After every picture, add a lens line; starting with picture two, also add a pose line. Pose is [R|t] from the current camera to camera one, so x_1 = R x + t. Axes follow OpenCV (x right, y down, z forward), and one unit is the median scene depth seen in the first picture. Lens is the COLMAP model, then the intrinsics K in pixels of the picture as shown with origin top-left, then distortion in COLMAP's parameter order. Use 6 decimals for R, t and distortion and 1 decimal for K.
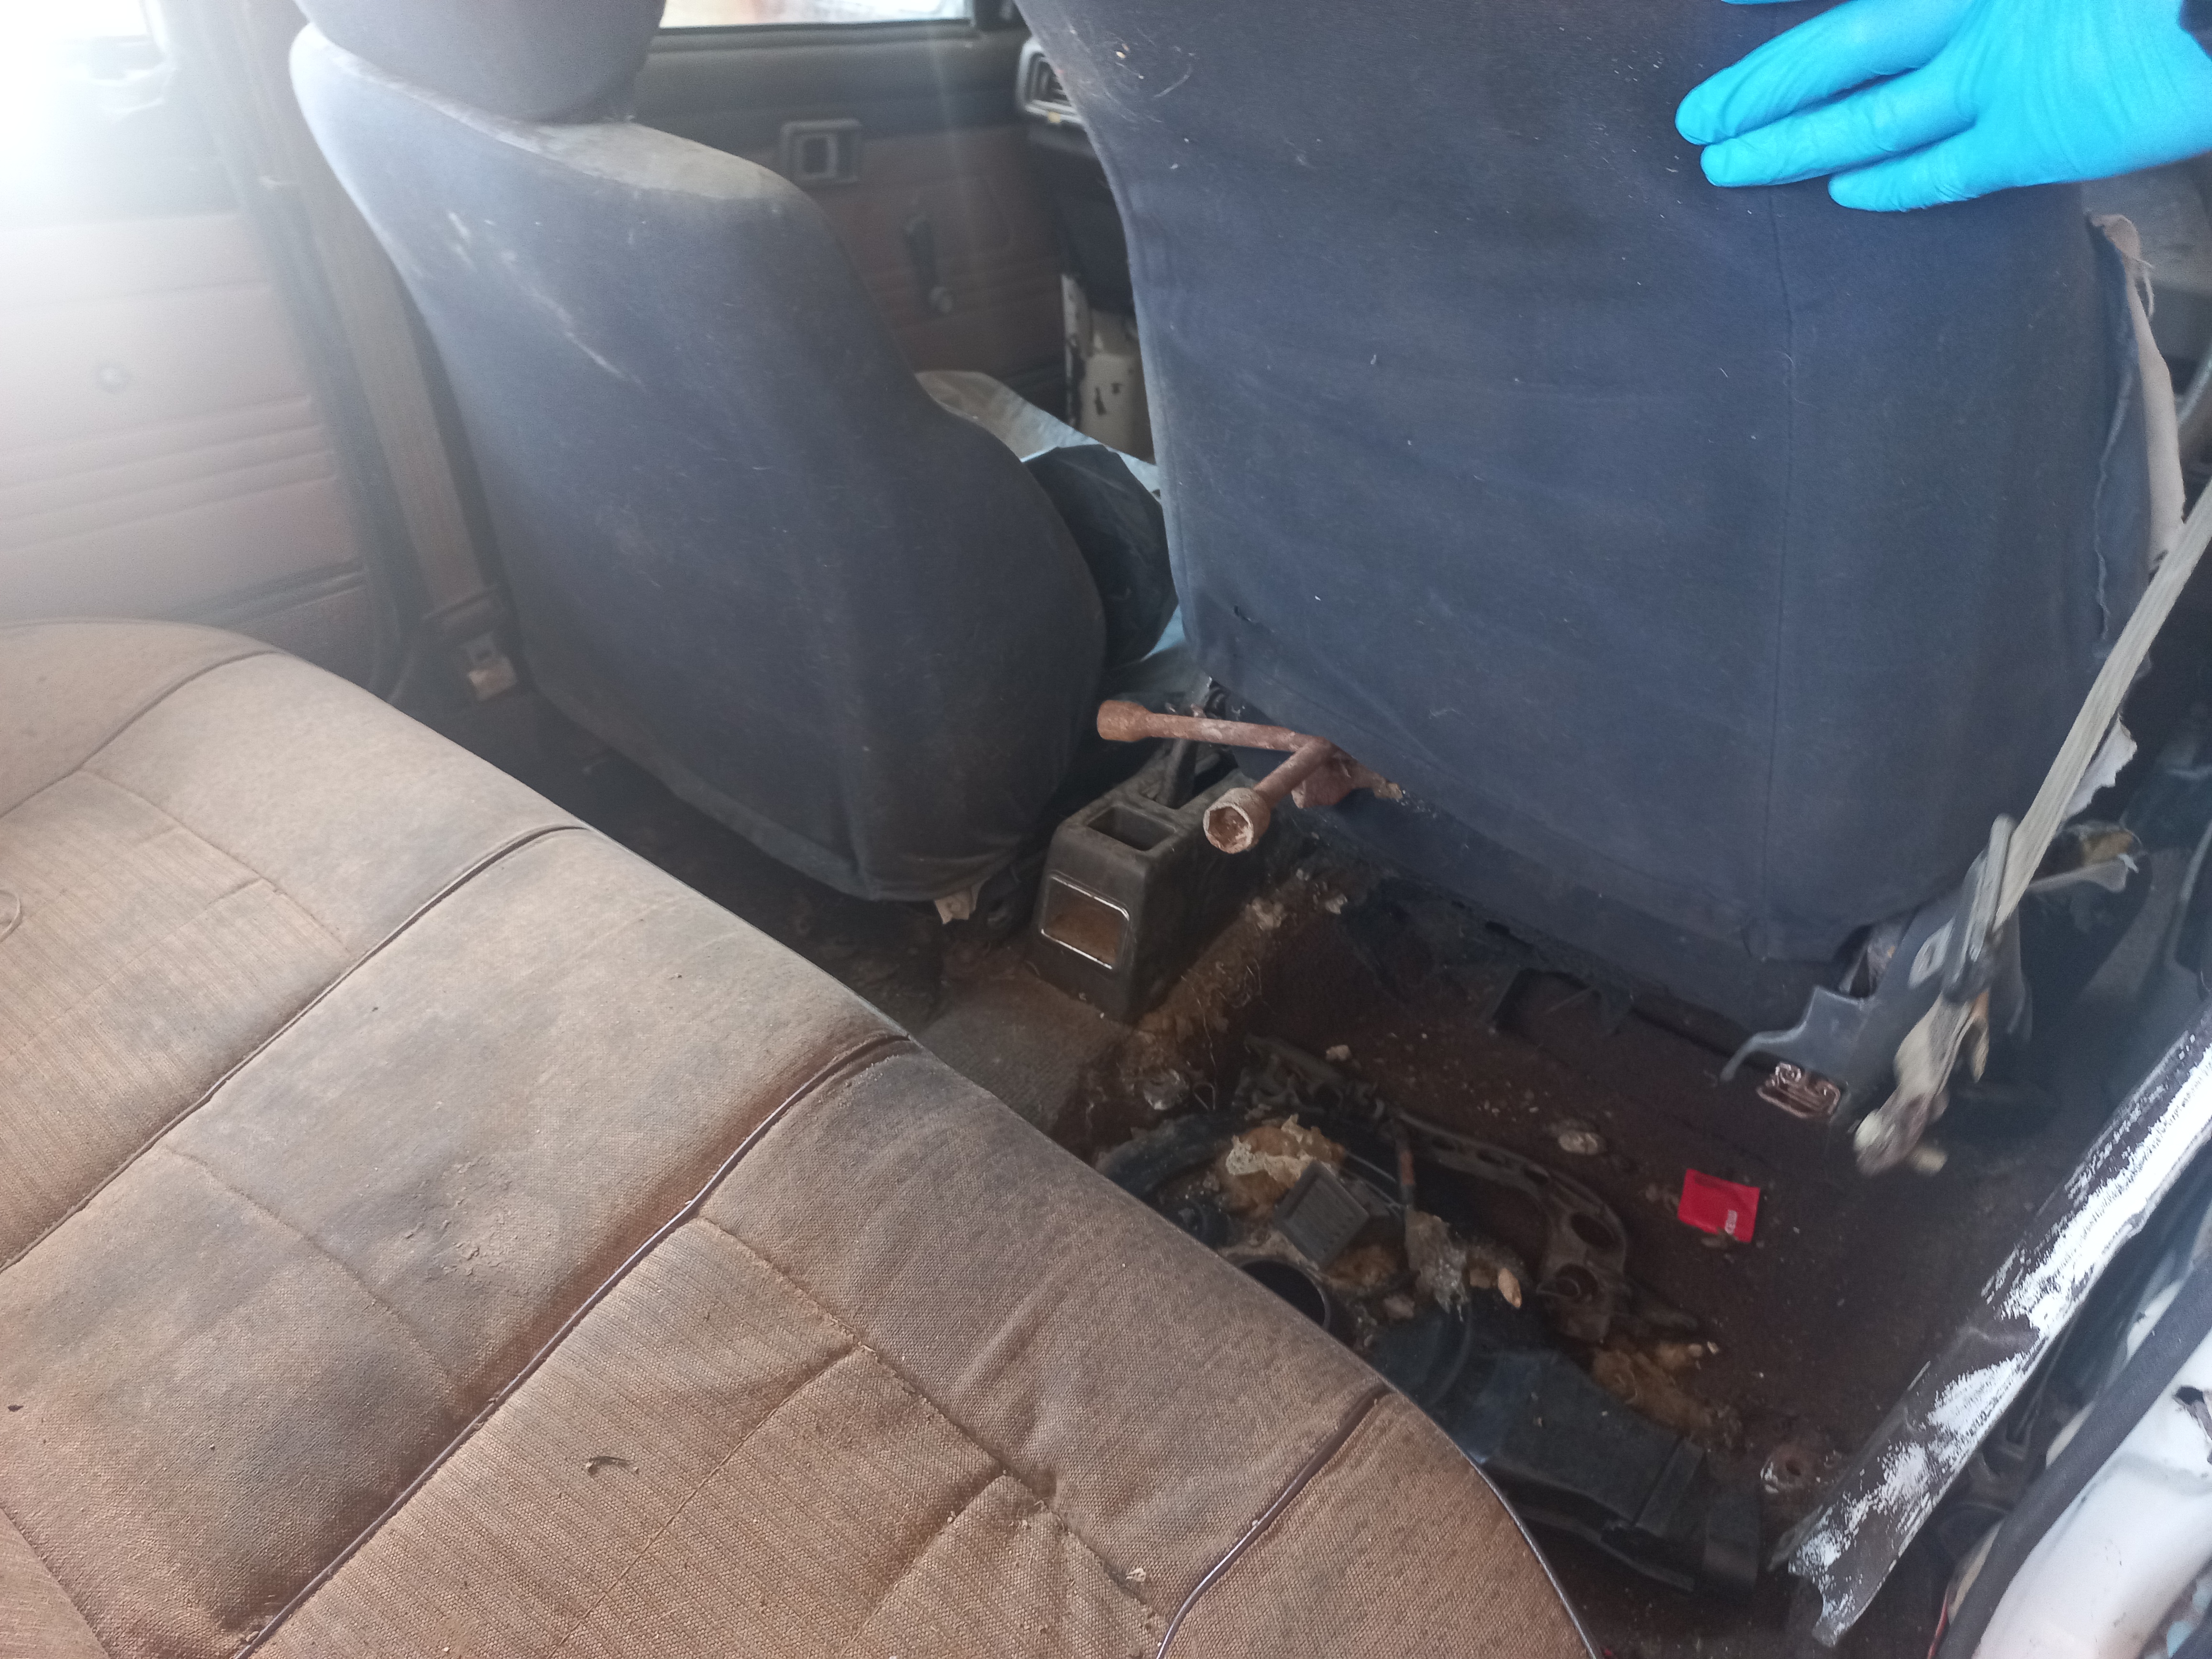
lens RADIAL K [[1602.4, 0, 1084.8], [0, 1602.4, 827.4], [0, 0, 1]] dist [0.042292, -0.026156]
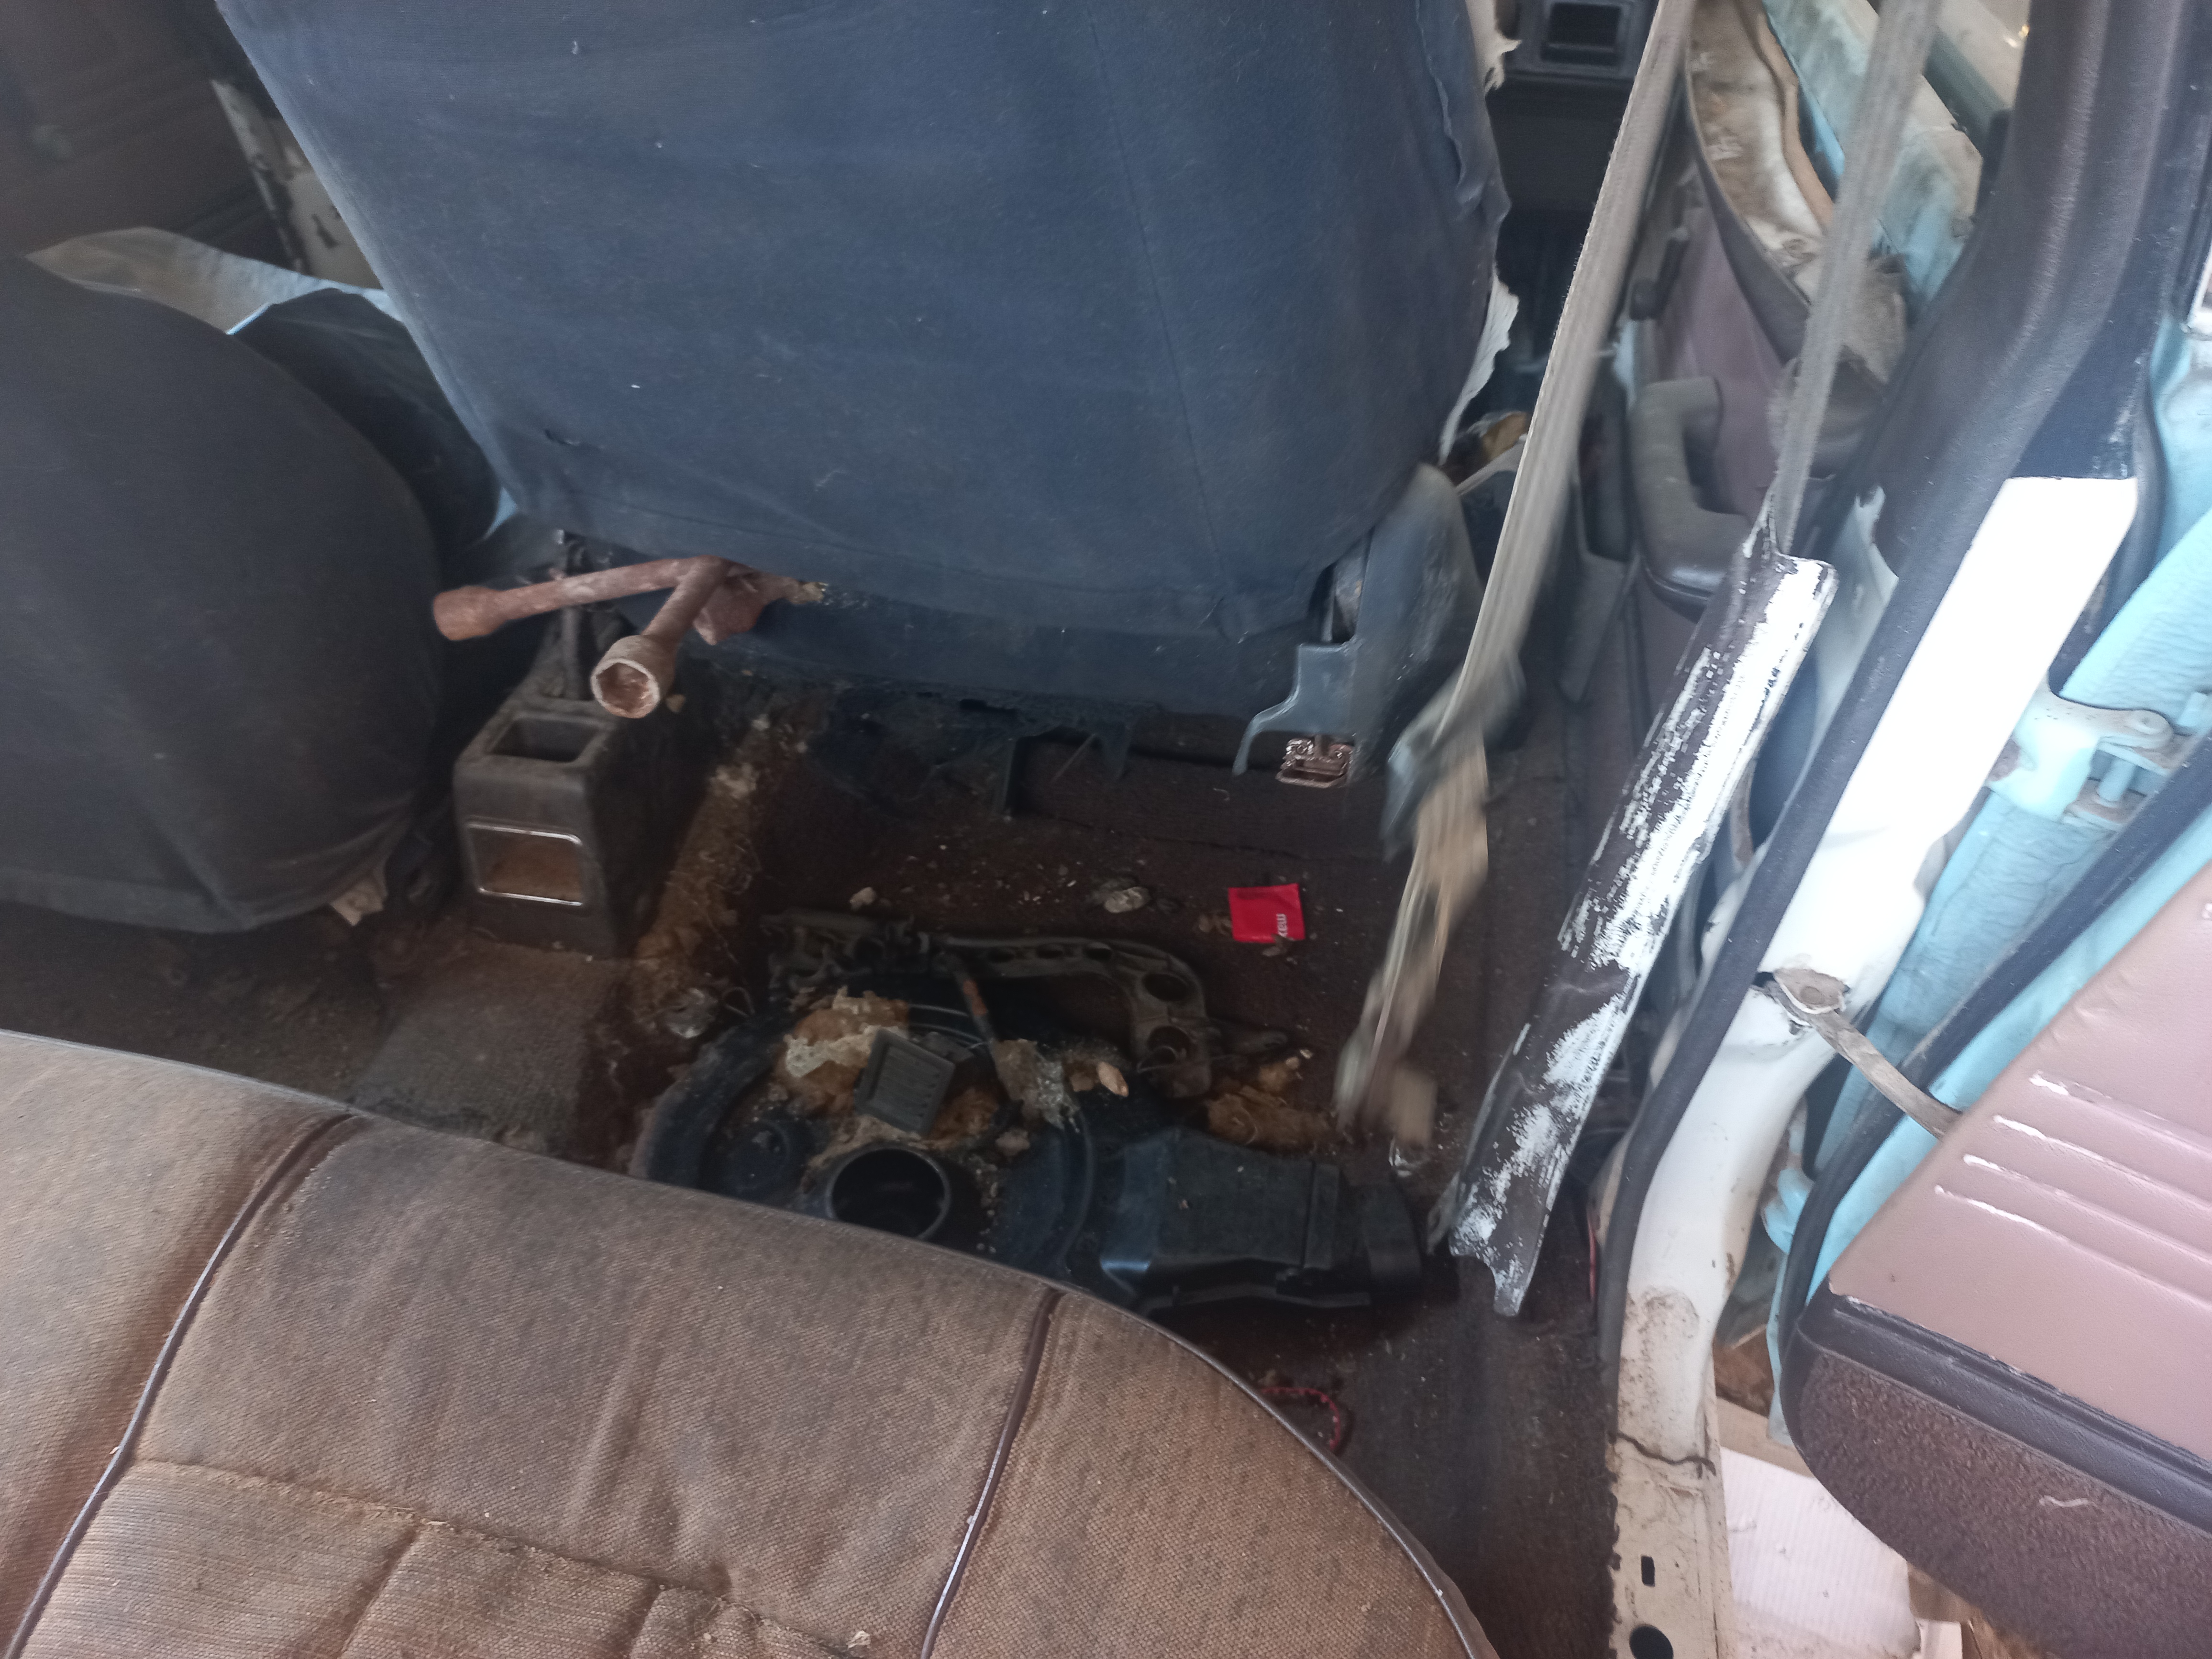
lens RADIAL K [[1602.4, 0, 1098.1], [0, 1602.4, 820.4], [0, 0, 1]] dist [0.042292, -0.026156]
pose [[0.892269, -0.332376, 0.305585, 0.021265], [0.289026, 0.940443, 0.178973, -0.037928], [-0.346871, -0.071370, 0.935193, 0.158276]]
